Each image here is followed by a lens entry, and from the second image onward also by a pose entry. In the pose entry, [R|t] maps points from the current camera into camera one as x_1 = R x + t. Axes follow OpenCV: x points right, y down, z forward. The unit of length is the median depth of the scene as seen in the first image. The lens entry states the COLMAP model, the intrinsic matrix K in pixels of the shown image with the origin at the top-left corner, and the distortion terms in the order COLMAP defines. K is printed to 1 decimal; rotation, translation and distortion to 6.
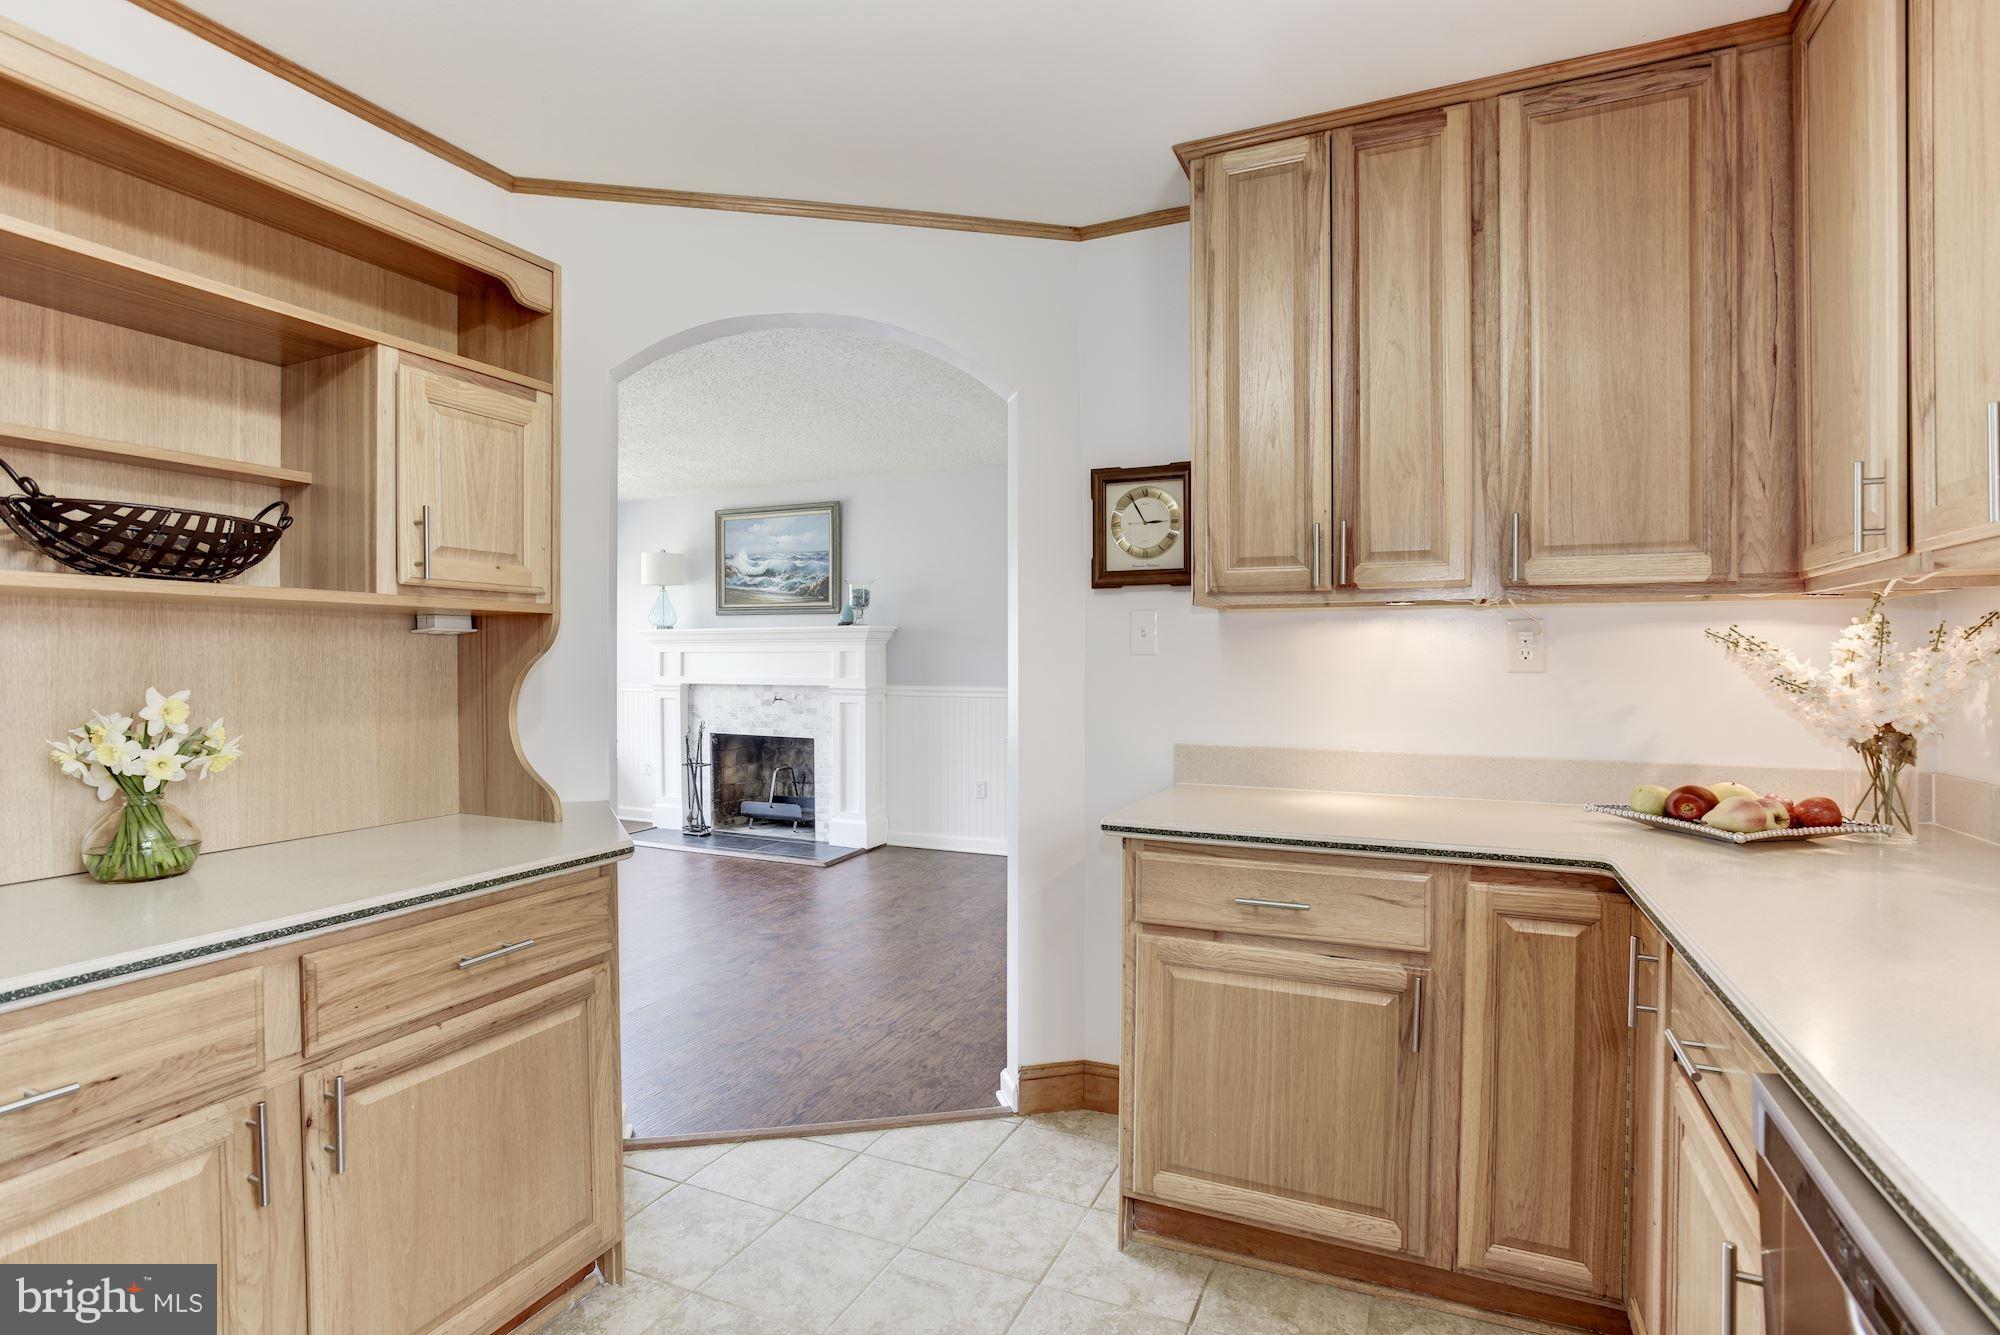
lens RADIAL K [[954.2, 0, 1000.9], [0, 954.2, 667.3], [0, 0, 1]] dist [-0.033067, 0.002059]
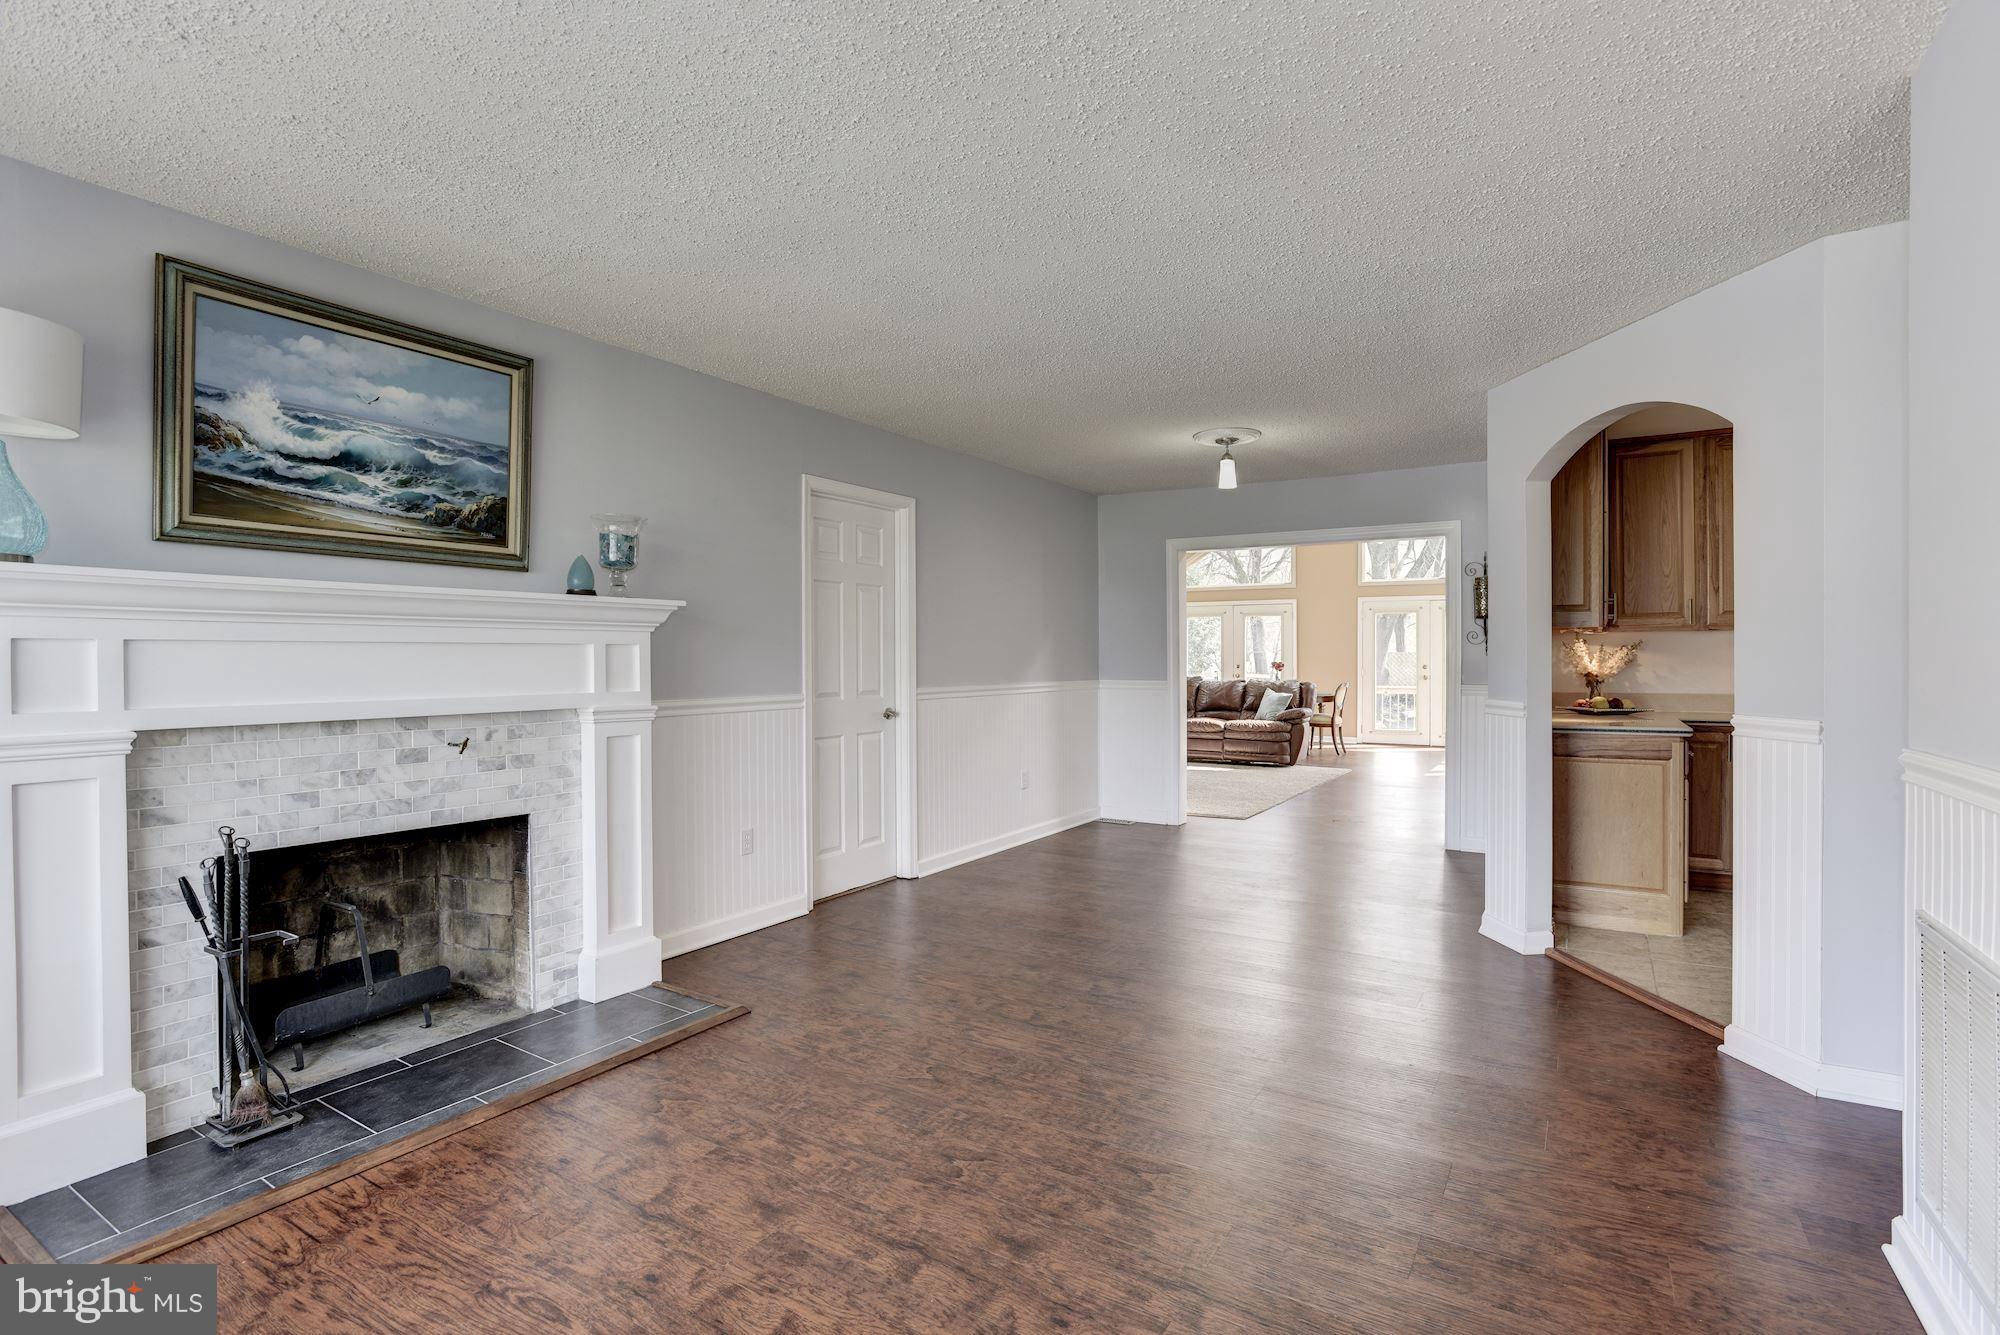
lens RADIAL K [[954.2, 0, 1010.5], [0, 954.2, 665.0], [0, 0, 1]] dist [-0.033067, 0.002059]
pose [[0.112410, -0.008788, 0.993623, -0.642847], [0.009055, 0.999928, 0.007819, -0.006614], [-0.993621, 0.008118, 0.112482, 0.659370]]
